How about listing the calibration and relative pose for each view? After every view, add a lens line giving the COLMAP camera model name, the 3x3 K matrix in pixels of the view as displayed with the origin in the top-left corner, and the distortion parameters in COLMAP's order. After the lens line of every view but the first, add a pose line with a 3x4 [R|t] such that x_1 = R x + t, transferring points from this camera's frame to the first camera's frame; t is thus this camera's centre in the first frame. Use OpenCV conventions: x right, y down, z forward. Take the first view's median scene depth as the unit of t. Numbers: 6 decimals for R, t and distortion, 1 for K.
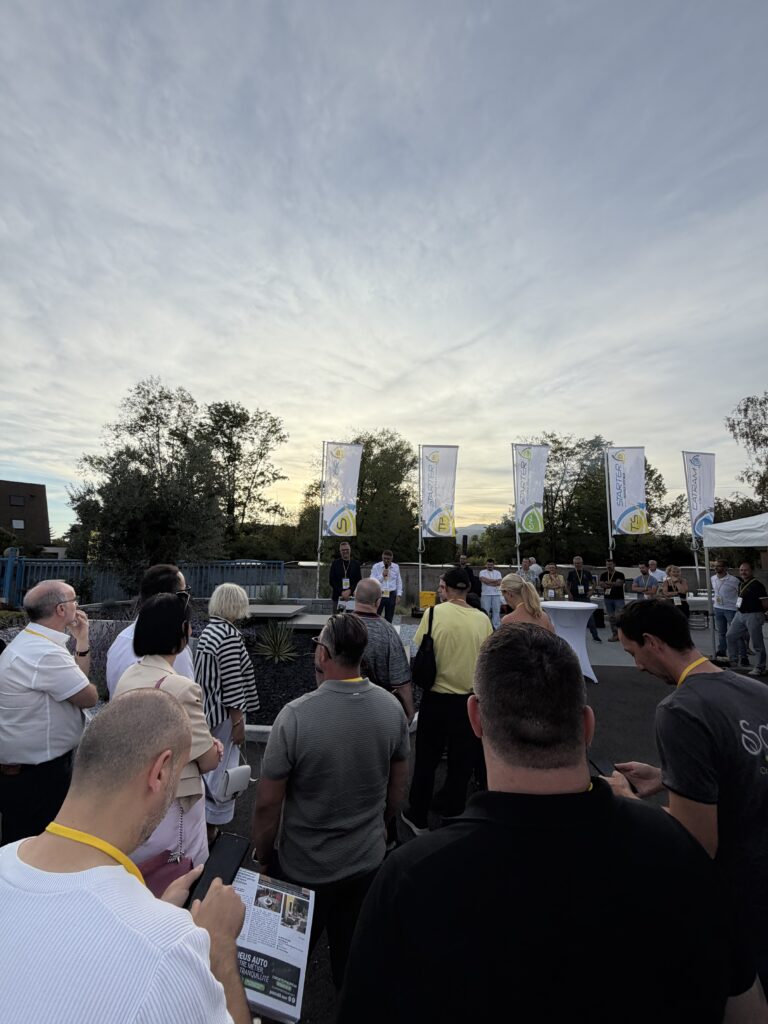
lens RADIAL K [[419.2, 0, 381.0], [0, 419.2, 505.1], [0, 0, 1]] dist [0.000284, -0.000042]
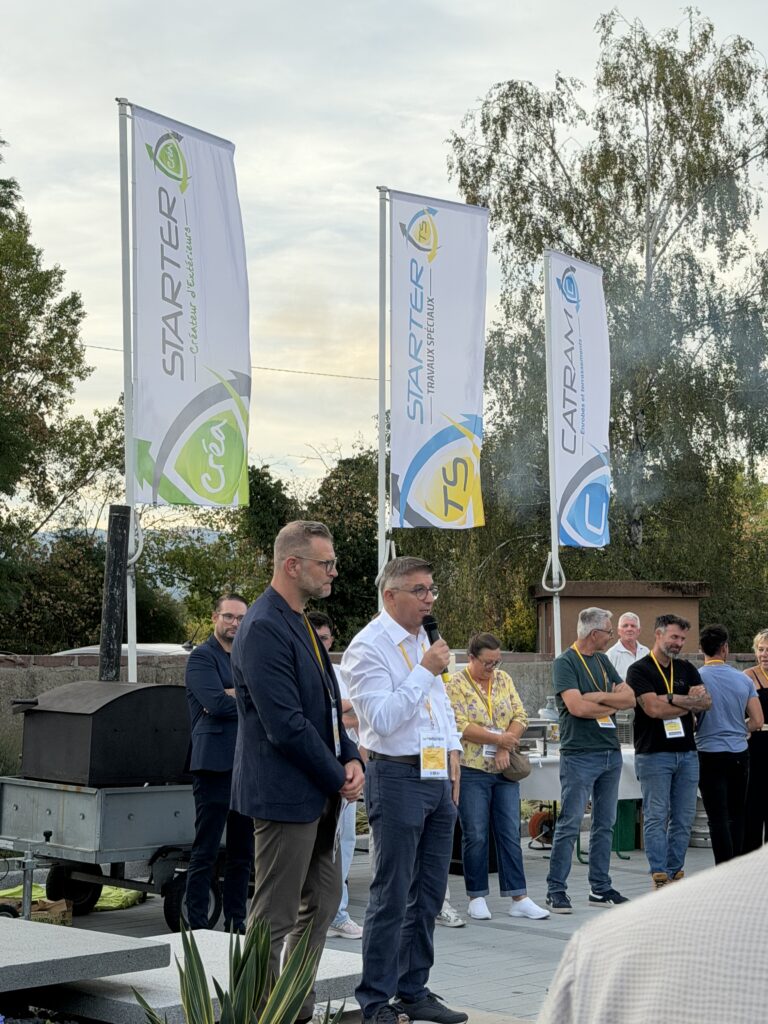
lens RADIAL K [[1989.4, 0, 384.0], [0, 1989.4, 512.0], [0, 0, 1]] dist [0.154749, -0.247666]
pose [[0.652671, 0.041225, 0.756519, -0.390119], [-0.091088, 0.995545, 0.024334, 0.031228], [-0.752146, -0.084792, 0.653519, 0.194631]]
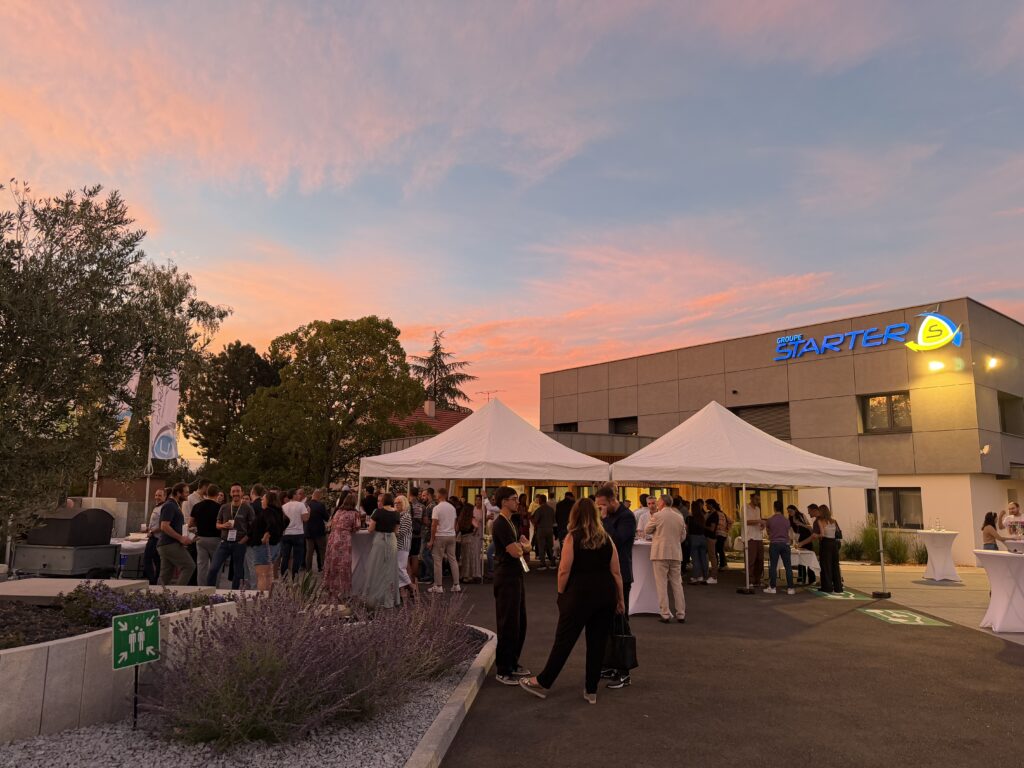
lens RADIAL K [[724.2, 0, 513.1], [0, 724.2, 388.4], [0, 0, 1]] dist [0.092065, -0.095089]
pose [[0.009519, 0.143315, 0.989631, -0.649323], [-0.141854, 0.979861, -0.140536, 0.046281], [-0.989842, -0.139046, 0.029657, 0.312592]]
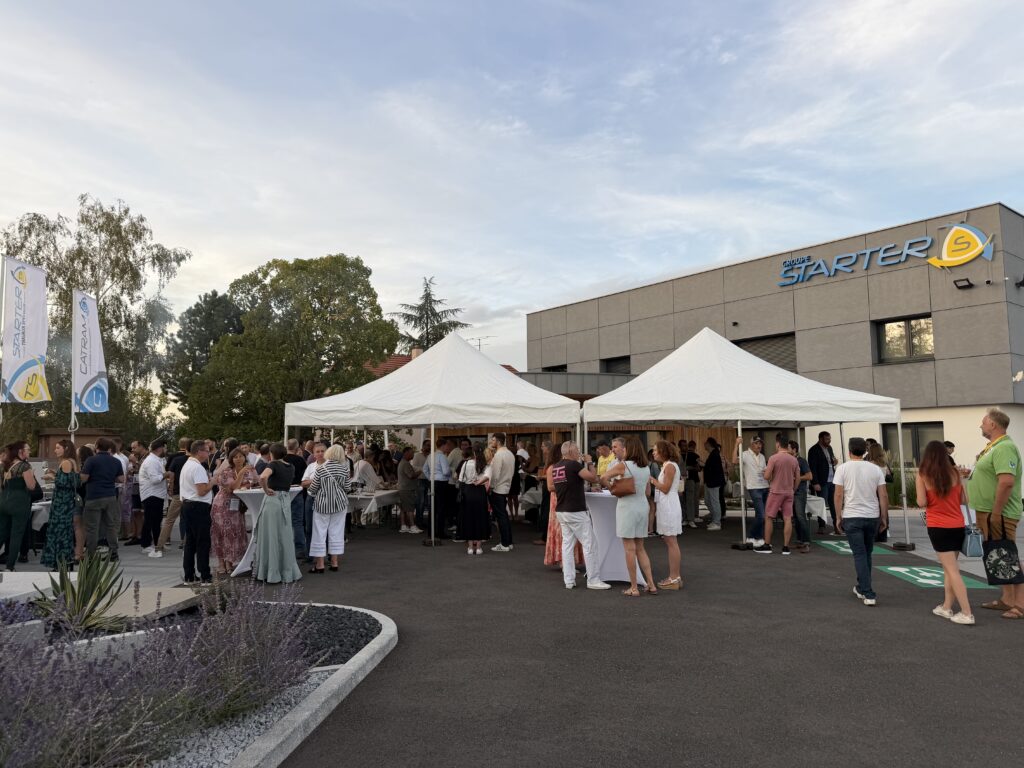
lens RADIAL K [[725.1, 0, 513.7], [0, 725.1, 396.1], [0, 0, 1]] dist [0.024891, -0.004659]
pose [[0.021672, 0.066159, 0.997574, -0.469563], [-0.115387, 0.991306, -0.063236, 0.043109], [-0.993084, -0.113737, 0.029118, 0.246226]]
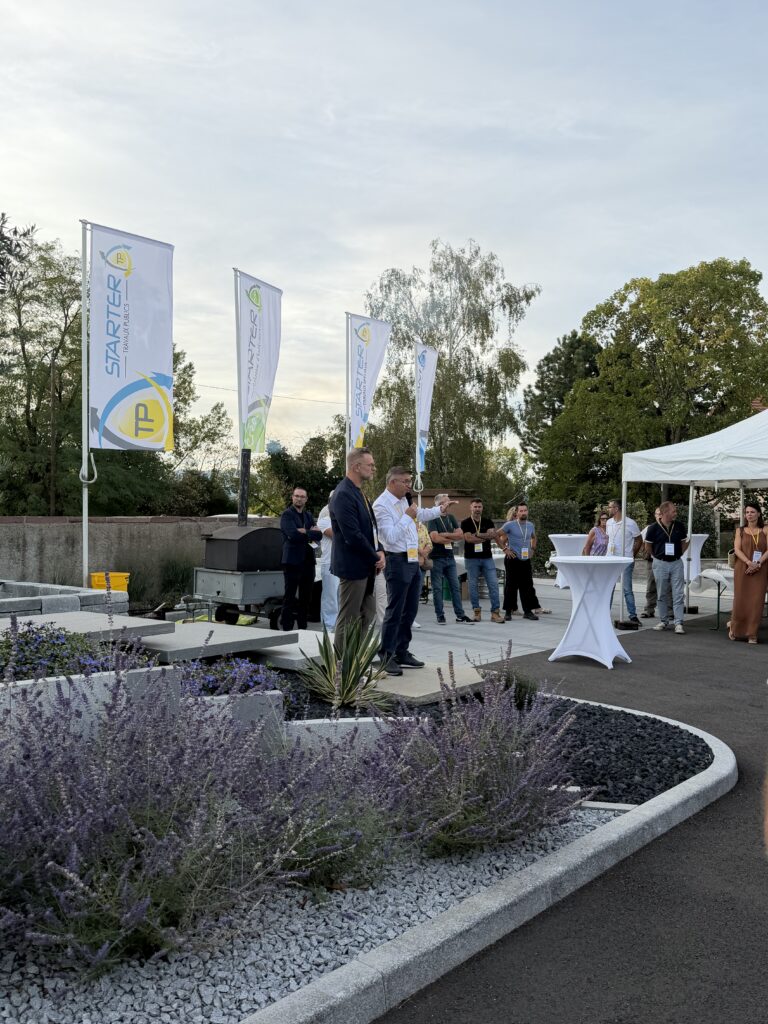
lens RADIAL K [[858.8, 0, 385.6], [0, 858.8, 514.4], [0, 0, 1]] dist [0.130848, -0.222065]
pose [[0.595355, -0.003705, 0.803454, -0.407480], [-0.097497, 0.992267, 0.076820, 0.044648], [-0.797525, -0.124069, 0.590390, 0.228225]]
